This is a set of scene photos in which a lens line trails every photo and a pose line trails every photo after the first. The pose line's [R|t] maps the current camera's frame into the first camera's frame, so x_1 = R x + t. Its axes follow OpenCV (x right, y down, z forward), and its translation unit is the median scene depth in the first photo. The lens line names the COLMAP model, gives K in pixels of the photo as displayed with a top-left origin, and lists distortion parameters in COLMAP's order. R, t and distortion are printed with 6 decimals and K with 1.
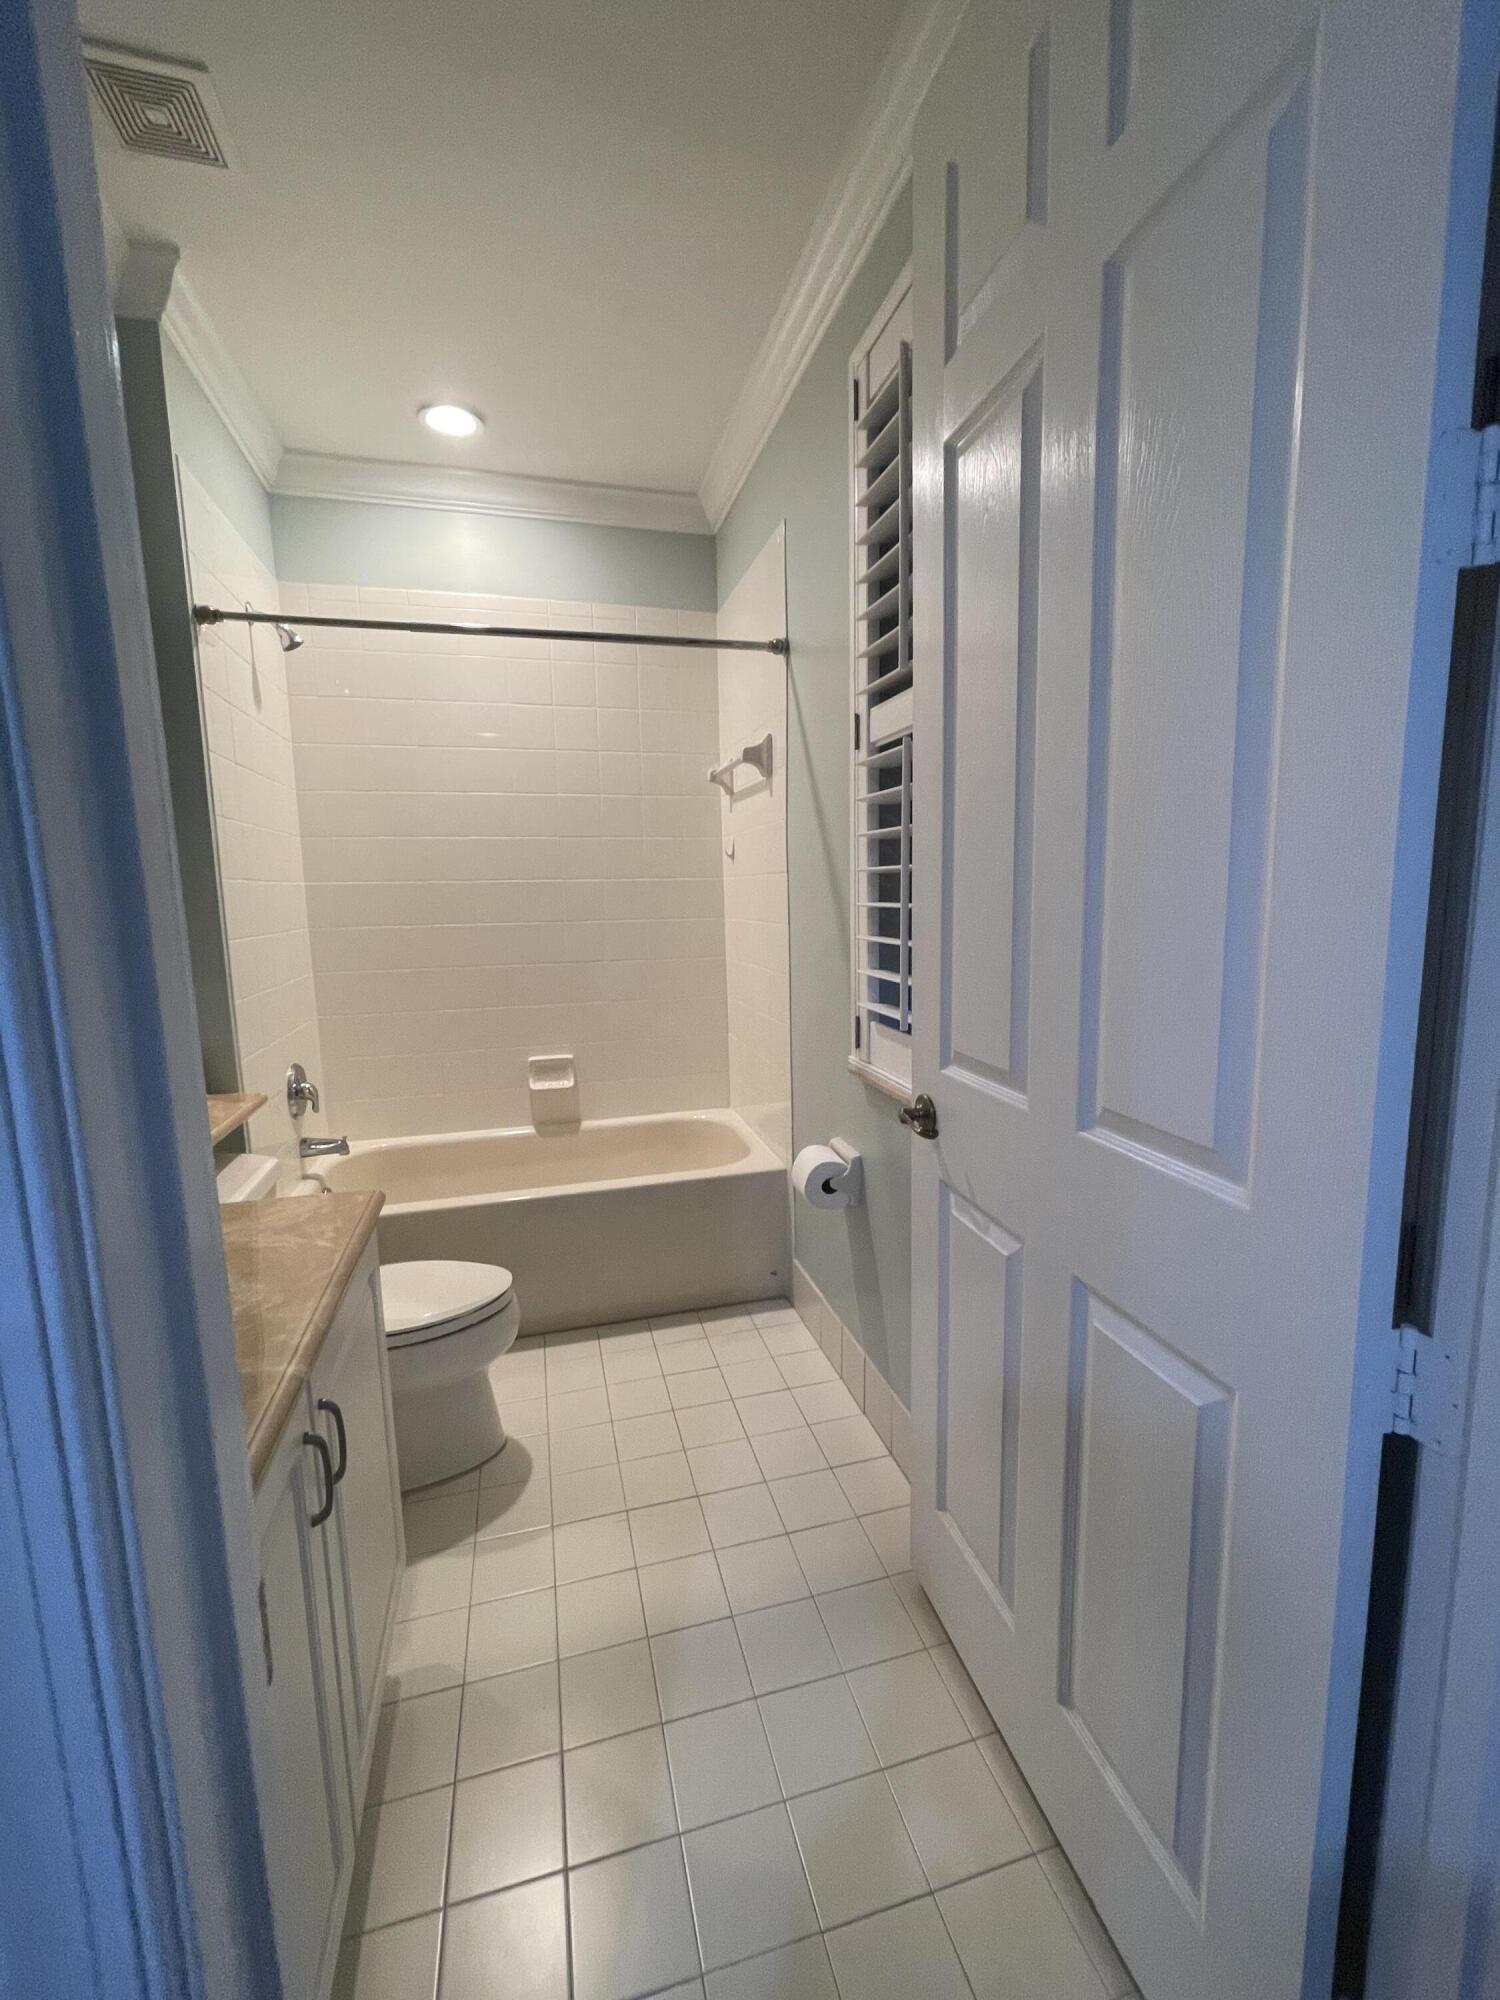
lens RADIAL K [[804.2, 0, 738.2], [0, 804.2, 998.8], [0, 0, 1]] dist [0.000921, 0.000153]
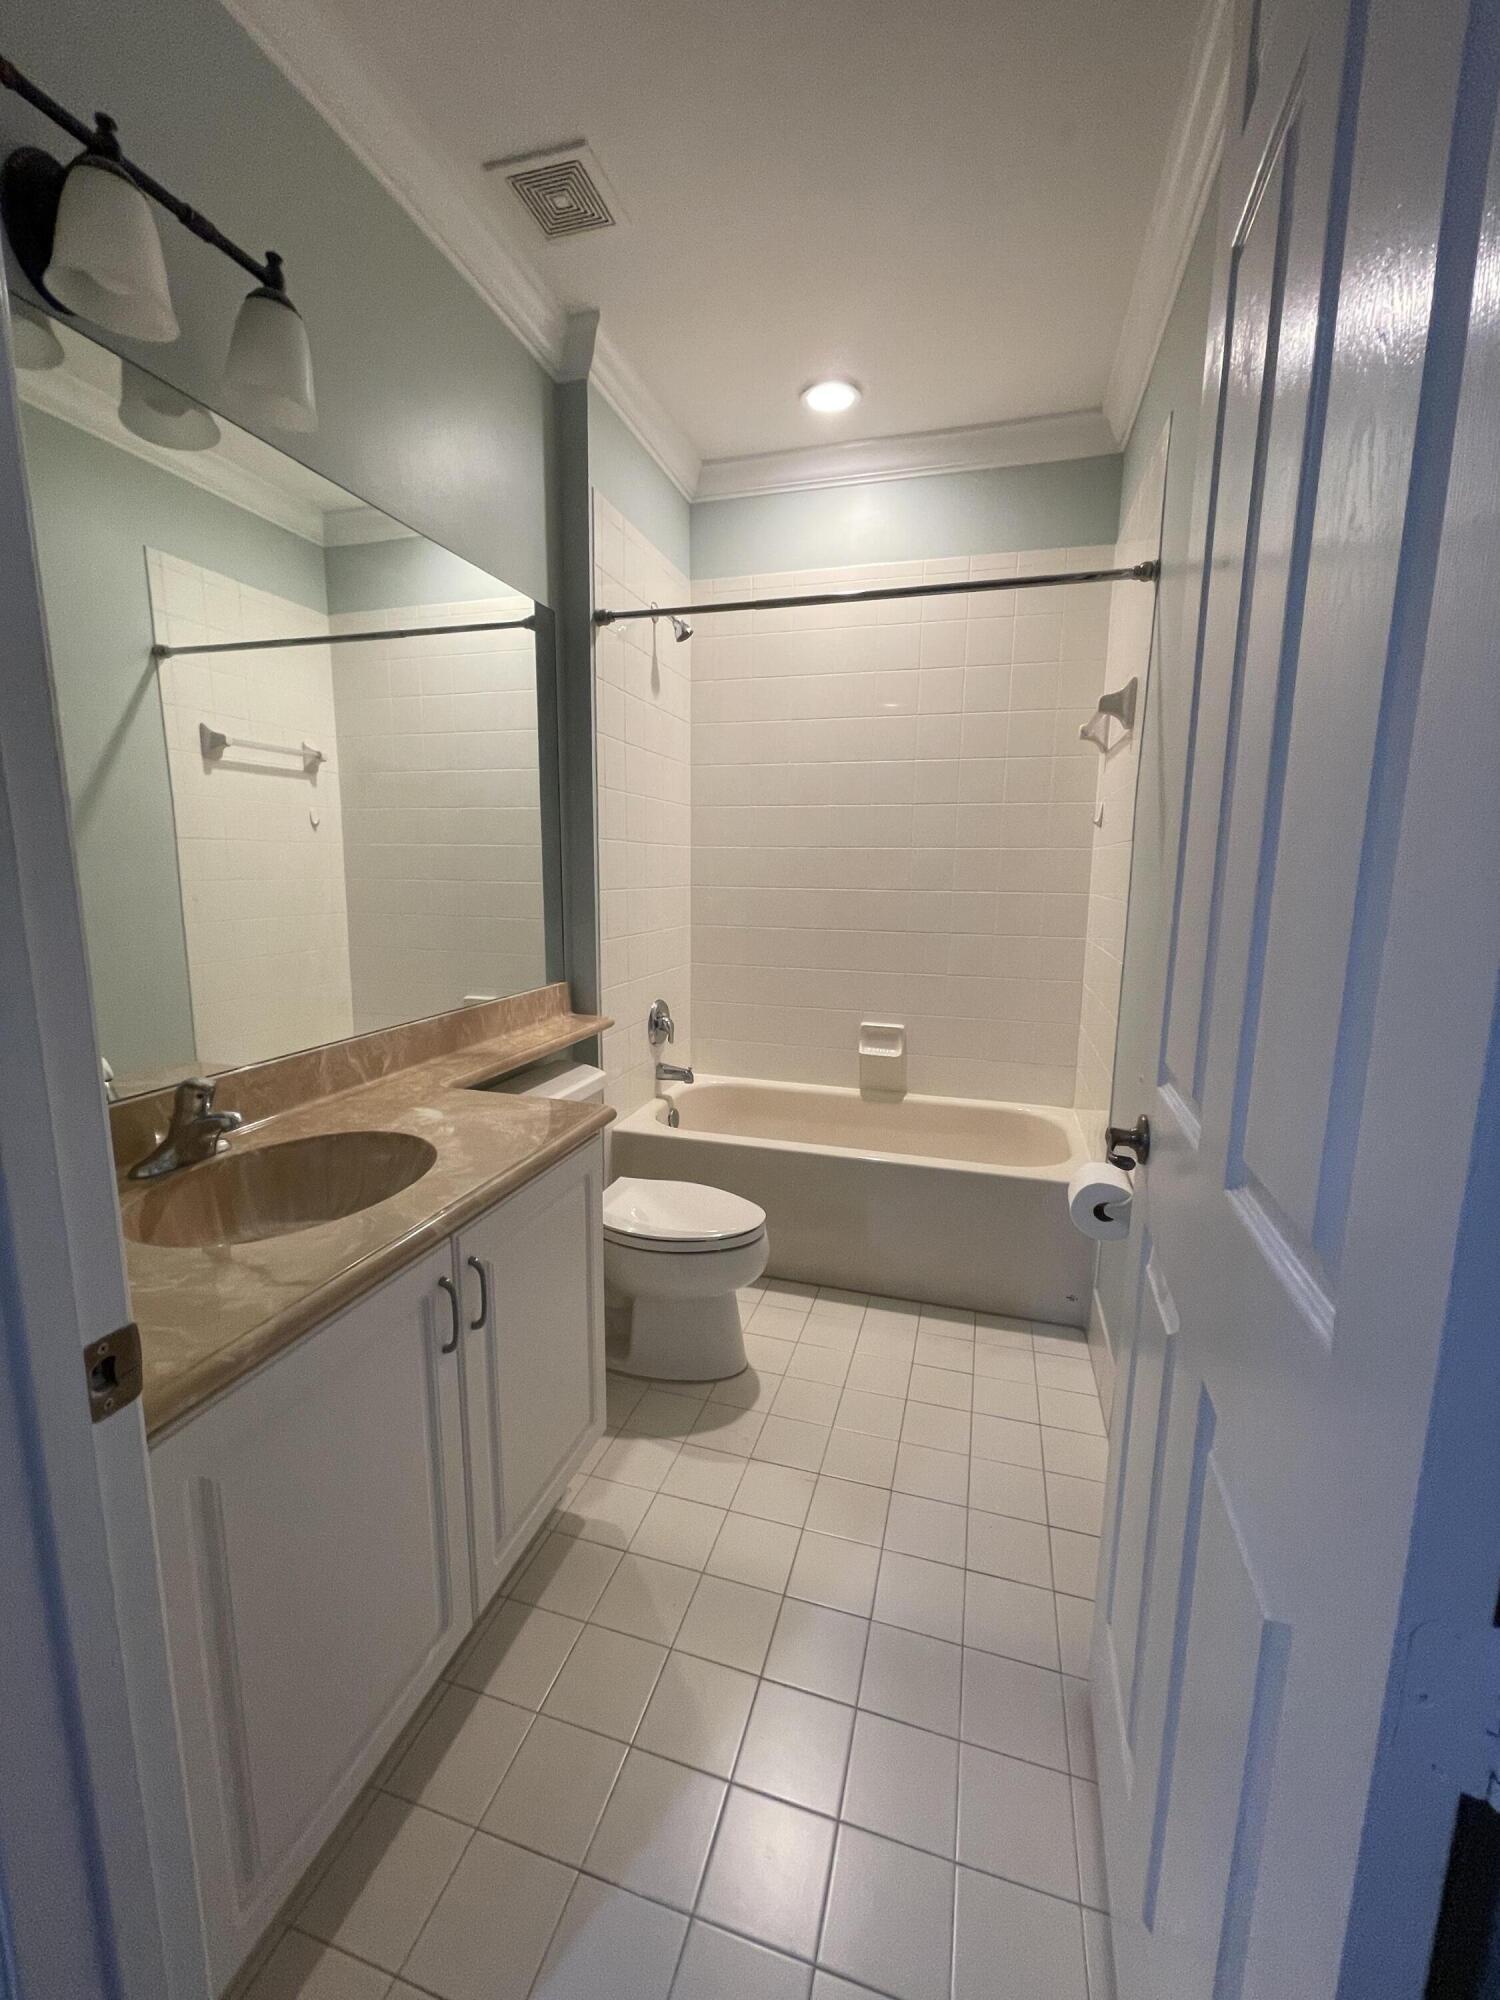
lens RADIAL K [[804.2, 0, 747.4], [0, 804.2, 995.9], [0, 0, 1]] dist [0.000921, 0.000153]
pose [[0.852684, 0.114779, -0.509662, 0.160400], [-0.100914, 0.993380, 0.054883, -0.001455], [0.512587, 0.004634, 0.858623, 0.061961]]
